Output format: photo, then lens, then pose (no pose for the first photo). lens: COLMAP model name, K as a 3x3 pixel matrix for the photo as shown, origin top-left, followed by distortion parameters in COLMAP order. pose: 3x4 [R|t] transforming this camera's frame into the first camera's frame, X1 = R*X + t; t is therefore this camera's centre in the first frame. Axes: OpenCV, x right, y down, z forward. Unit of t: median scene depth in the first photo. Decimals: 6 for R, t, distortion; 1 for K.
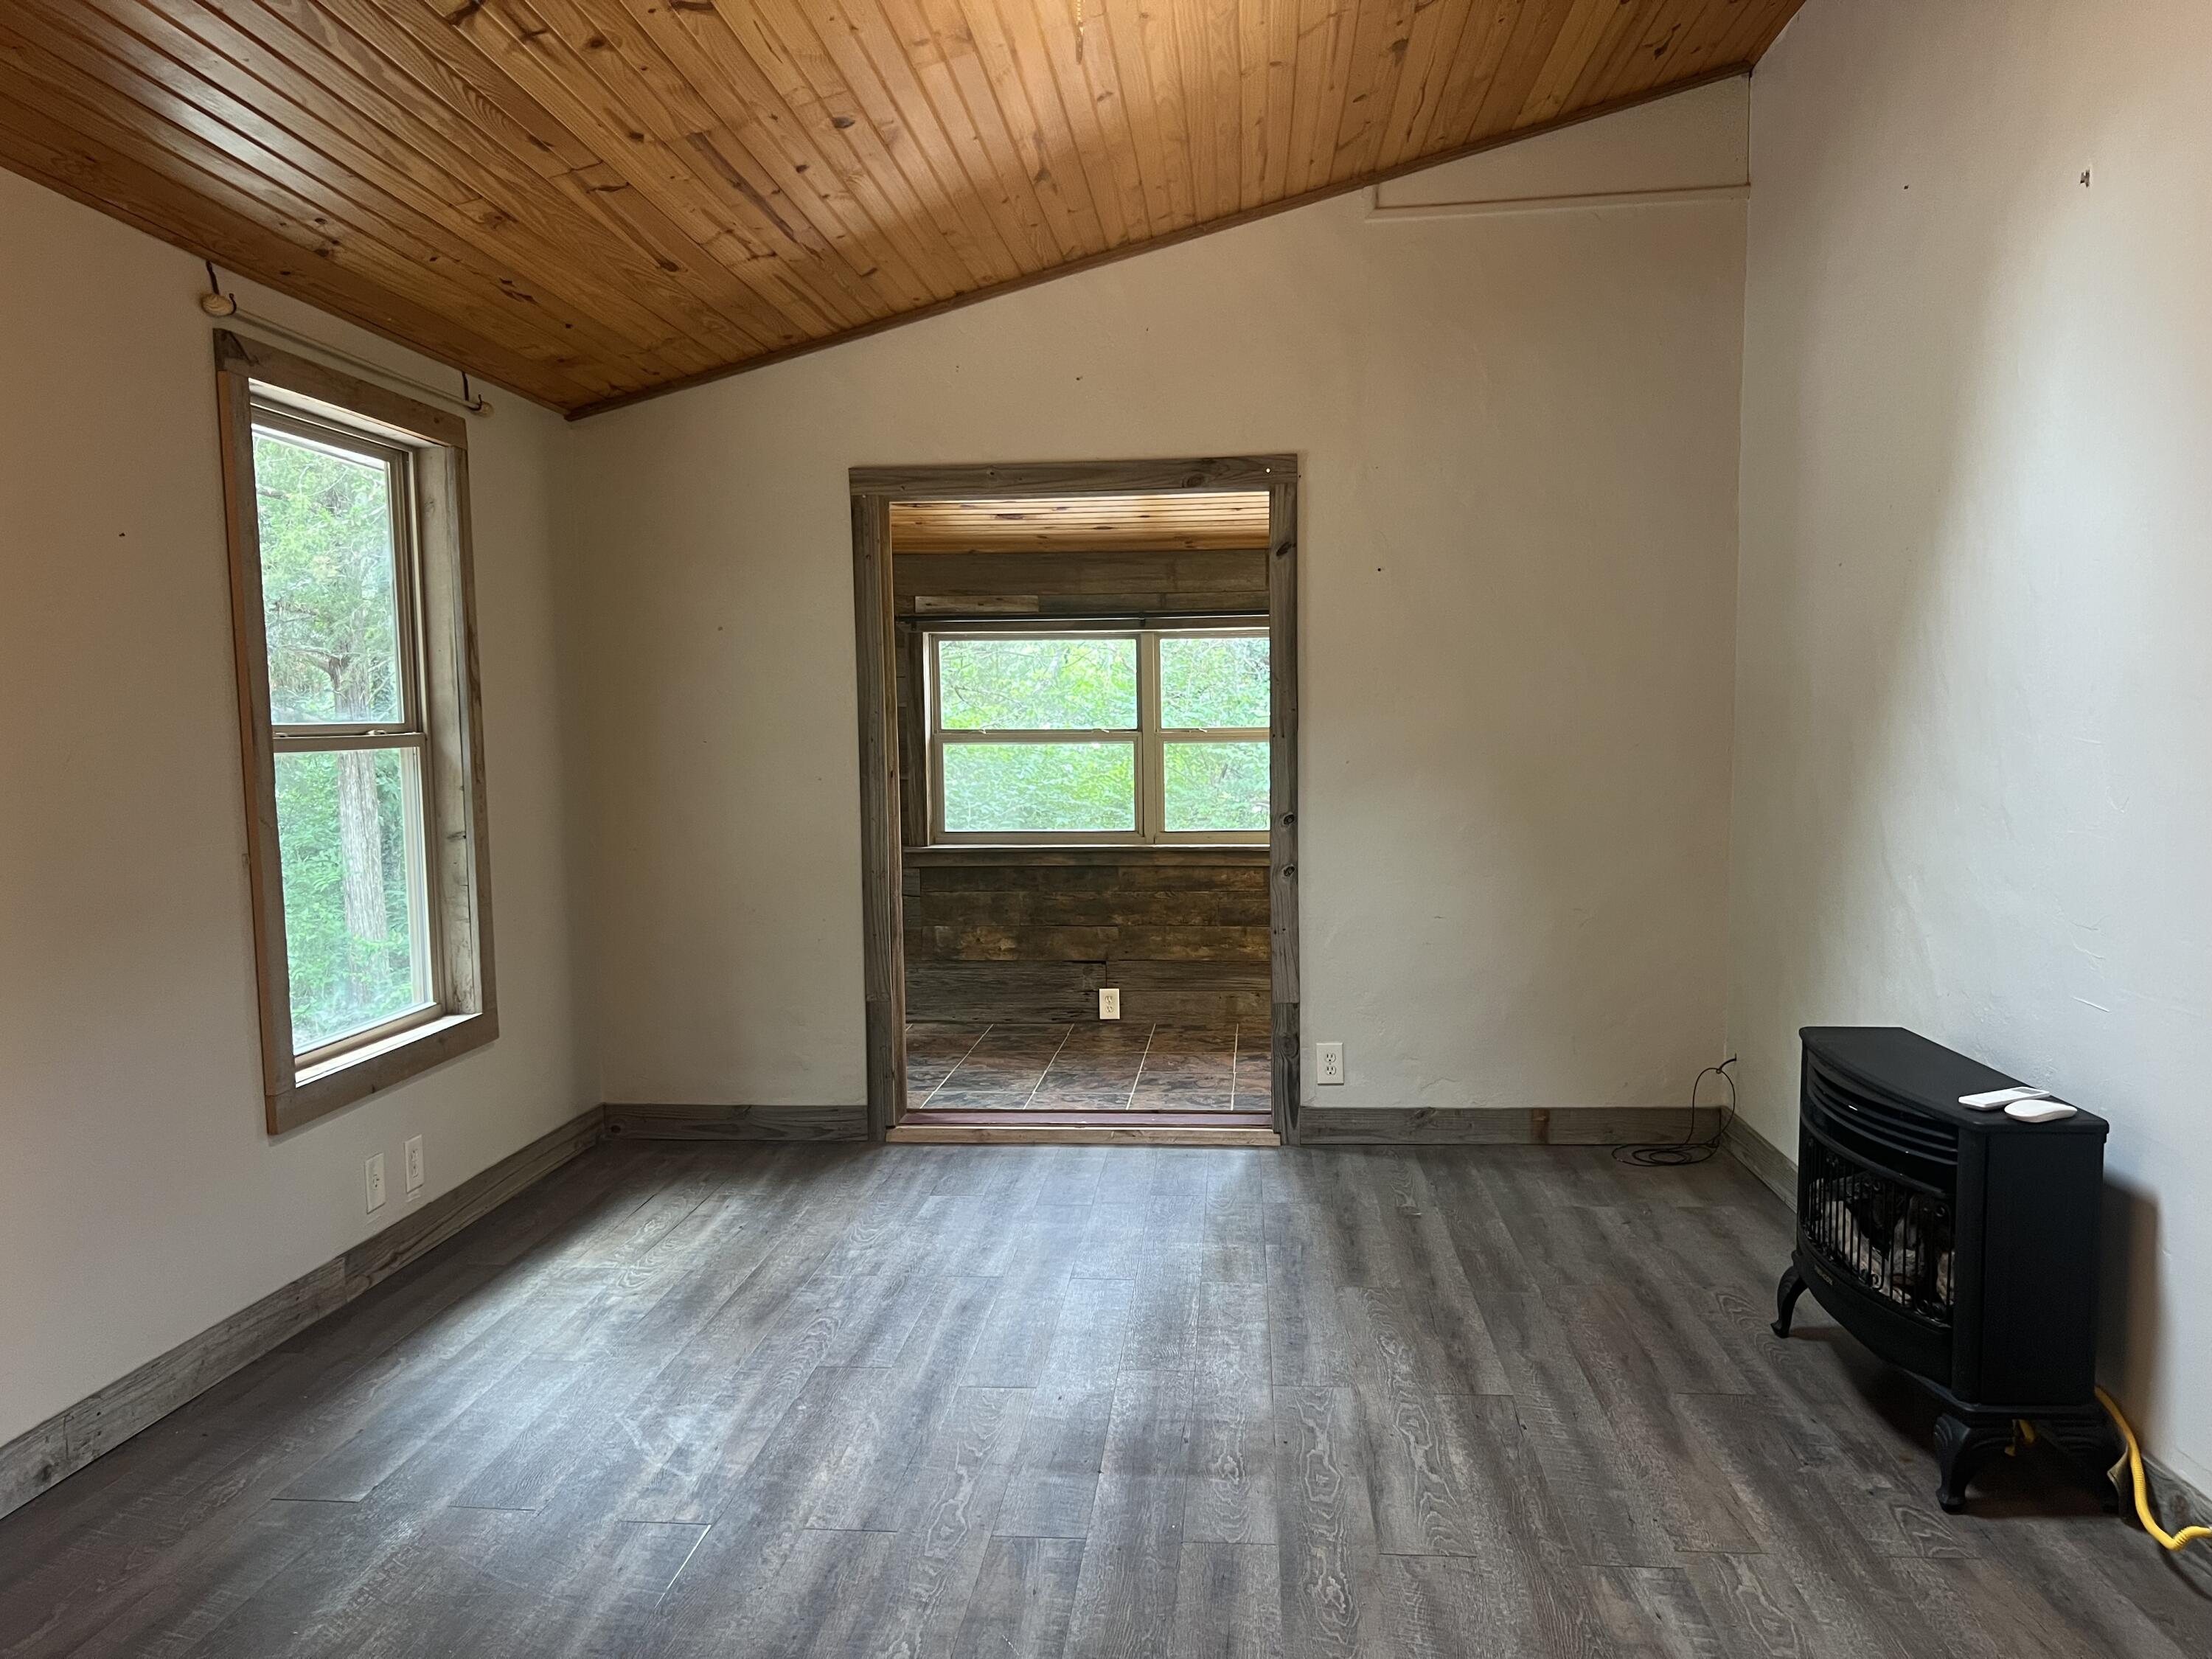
lens RADIAL K [[1680.8, 0, 1106.0], [0, 1680.8, 829.5], [0, 0, 1]] dist [0.058863, -0.066890]
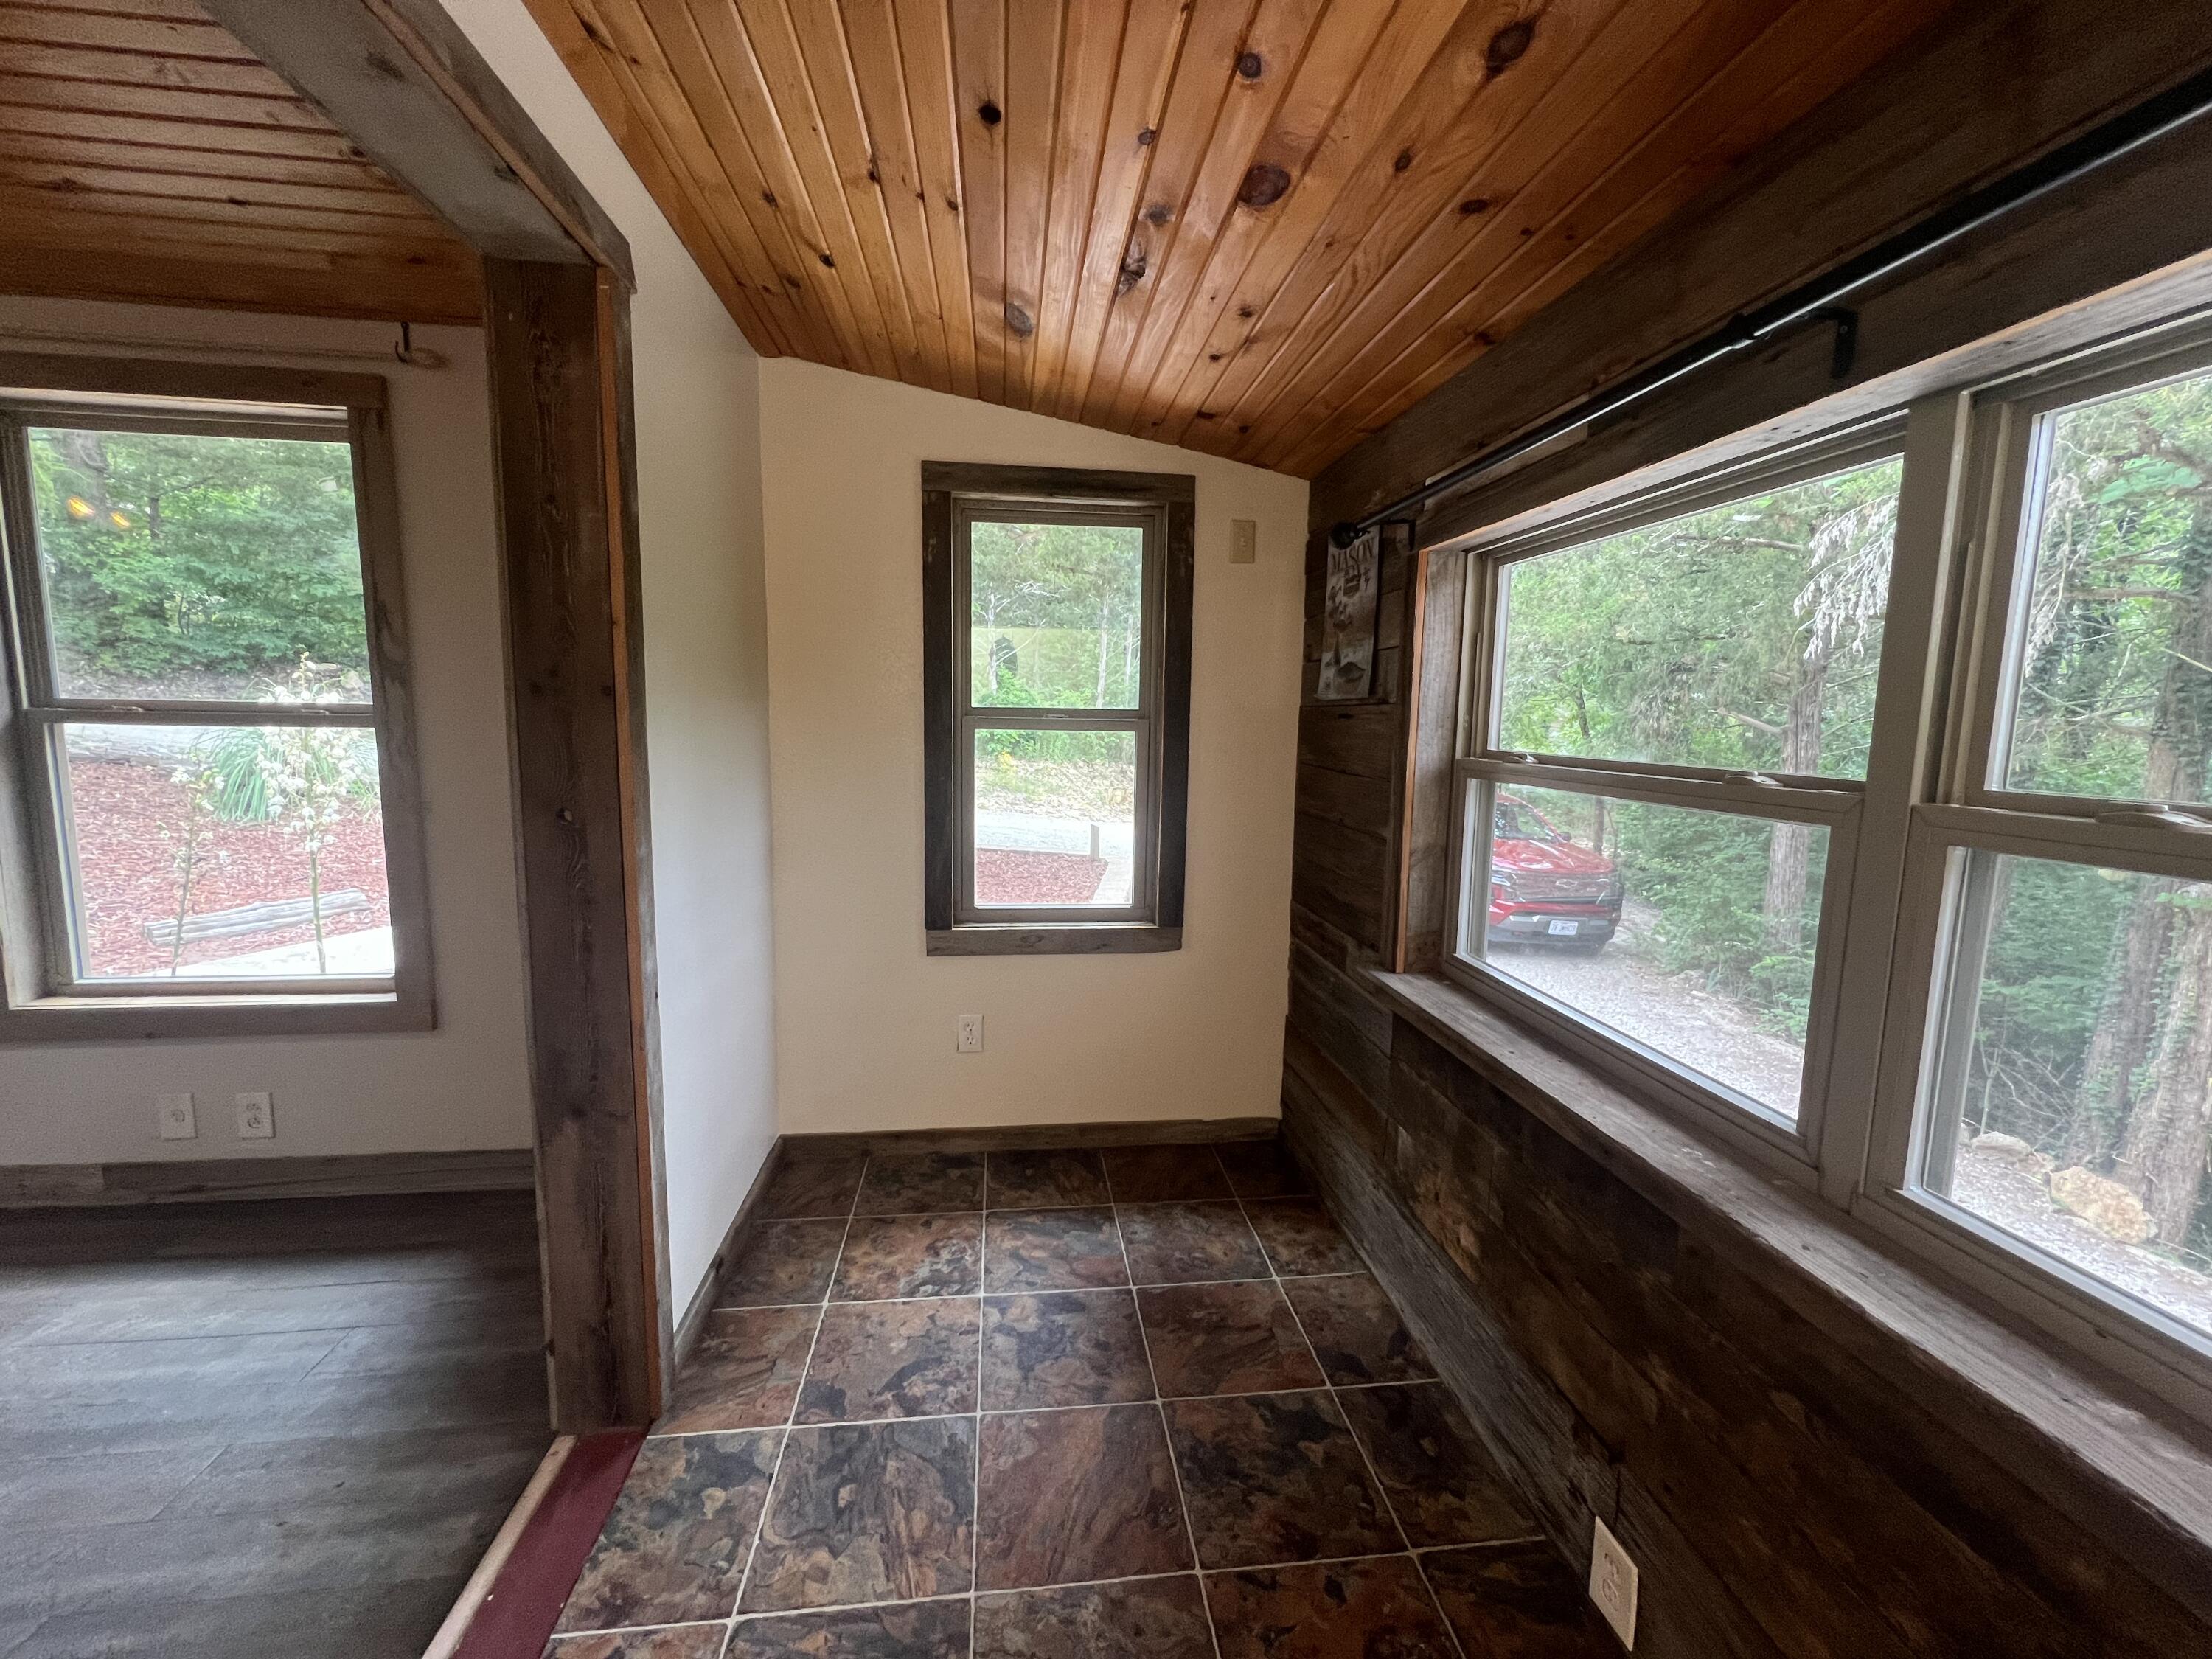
lens RADIAL K [[870.3, 0, 1106.0], [0, 870.3, 829.5], [0, 0, 1]] dist [0.000037, -0.000040]
pose [[0.197554, 0.134686, -0.970995, 0.132551], [-0.082041, 0.989313, 0.120536, -0.059497], [0.976853, 0.055849, 0.206493, 0.857379]]
